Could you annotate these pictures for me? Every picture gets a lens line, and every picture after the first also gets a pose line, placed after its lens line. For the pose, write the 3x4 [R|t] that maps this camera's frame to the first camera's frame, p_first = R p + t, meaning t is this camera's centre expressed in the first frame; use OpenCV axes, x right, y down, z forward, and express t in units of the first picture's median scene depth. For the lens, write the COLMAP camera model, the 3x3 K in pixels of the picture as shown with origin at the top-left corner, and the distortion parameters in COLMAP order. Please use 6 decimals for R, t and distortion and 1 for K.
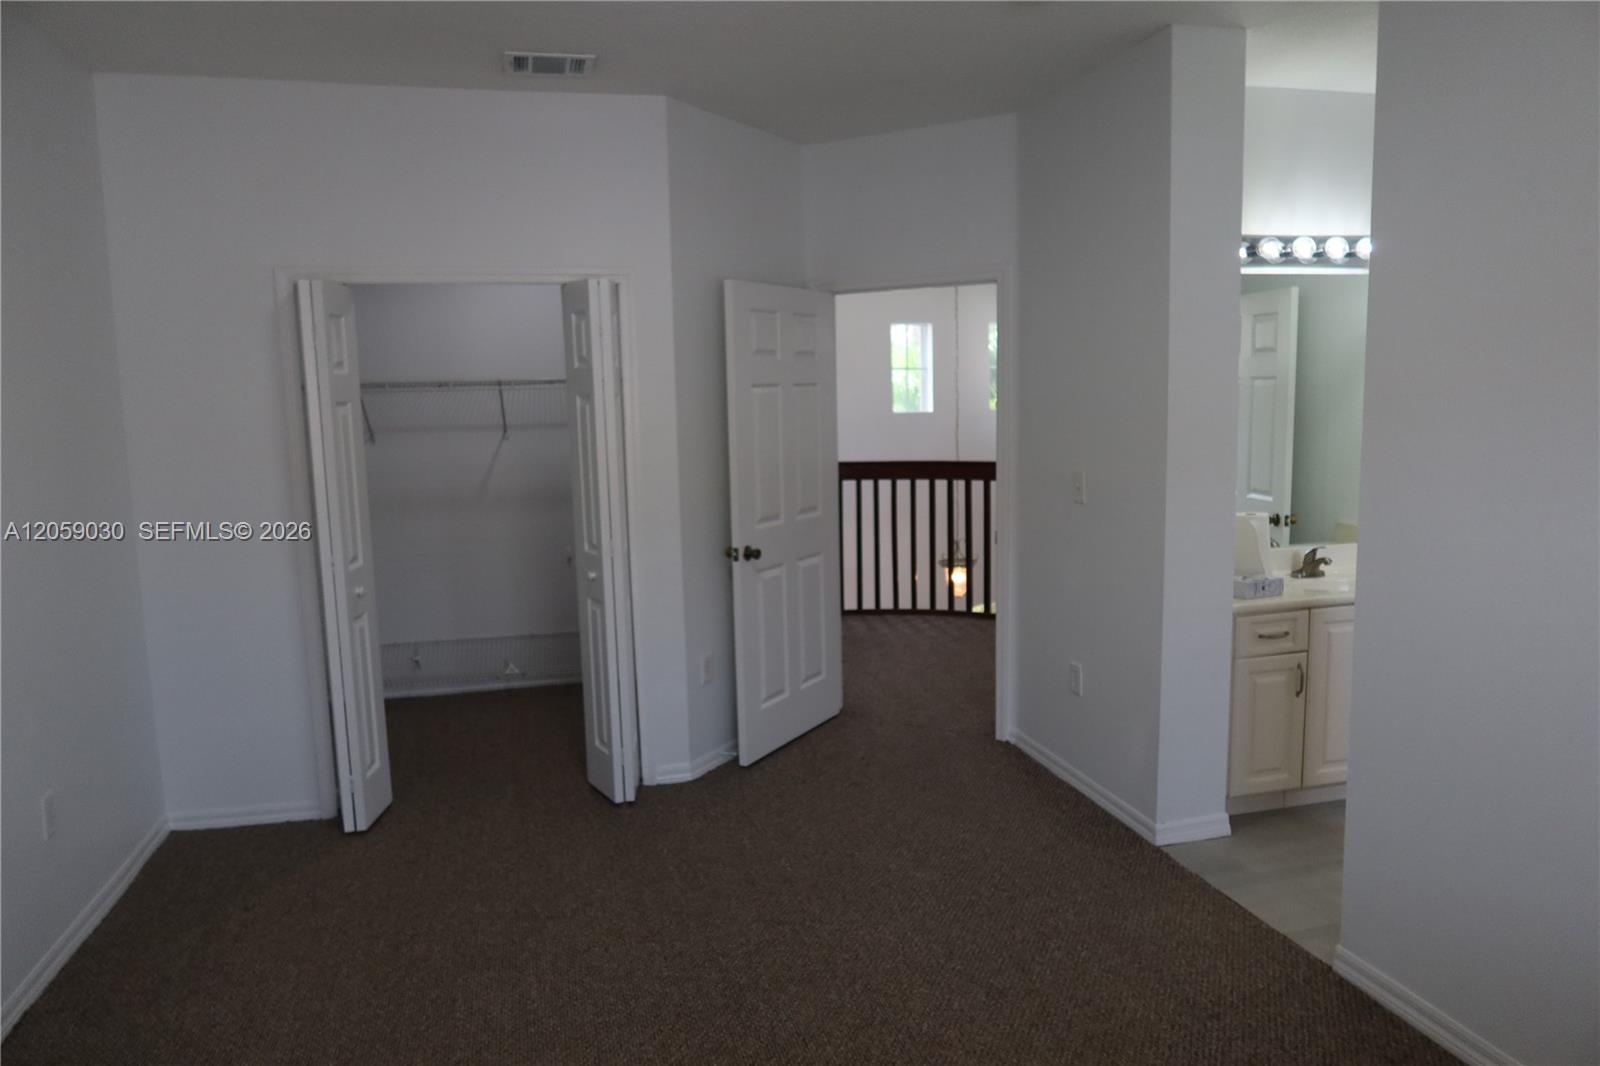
lens RADIAL K [[1104.2, 0, 795.7], [0, 1104.2, 542.7], [0, 0, 1]] dist [-0.008343, -0.000535]
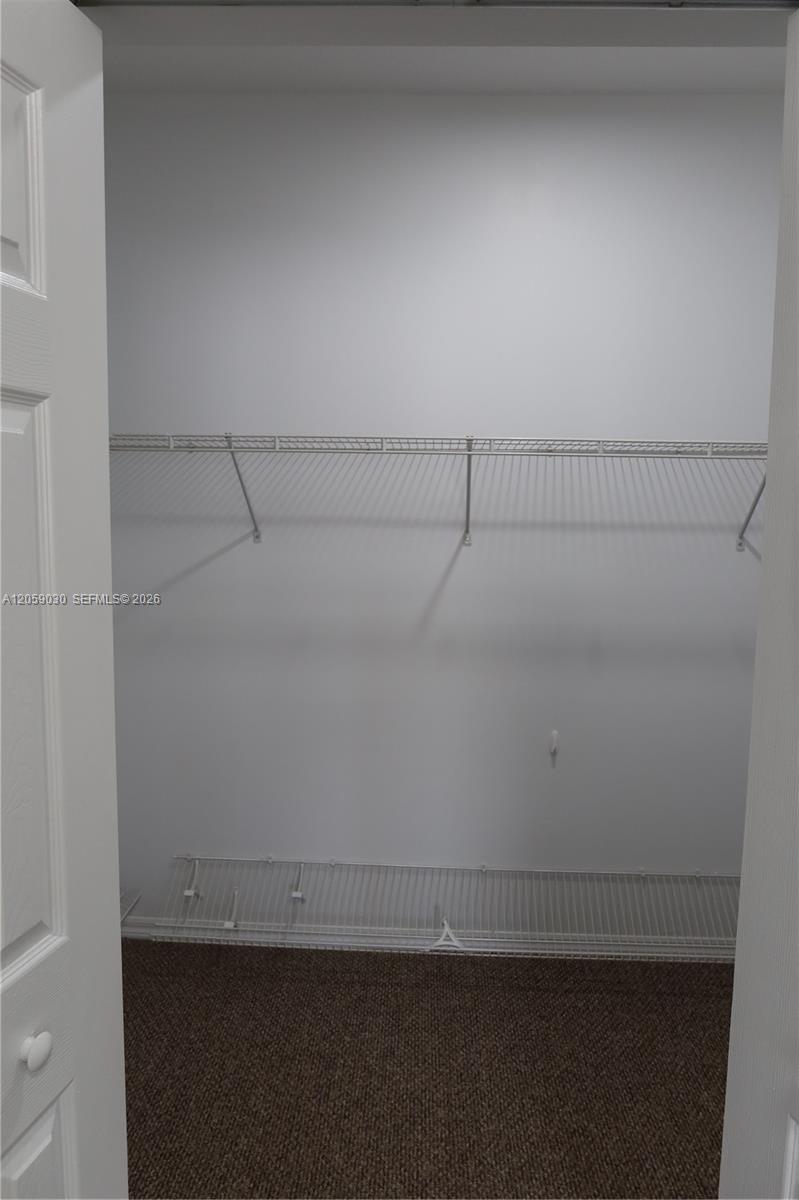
lens RADIAL K [[828.2, 0, 398.4], [0, 828.2, 598.4], [0, 0, 1]] dist [-0.008343, -0.000535]
pose [[0.959307, 0.068341, -0.273971, -0.174297], [-0.076483, 0.996887, -0.019133, -0.053903], [0.271811, 0.039309, 0.961548, 0.563079]]
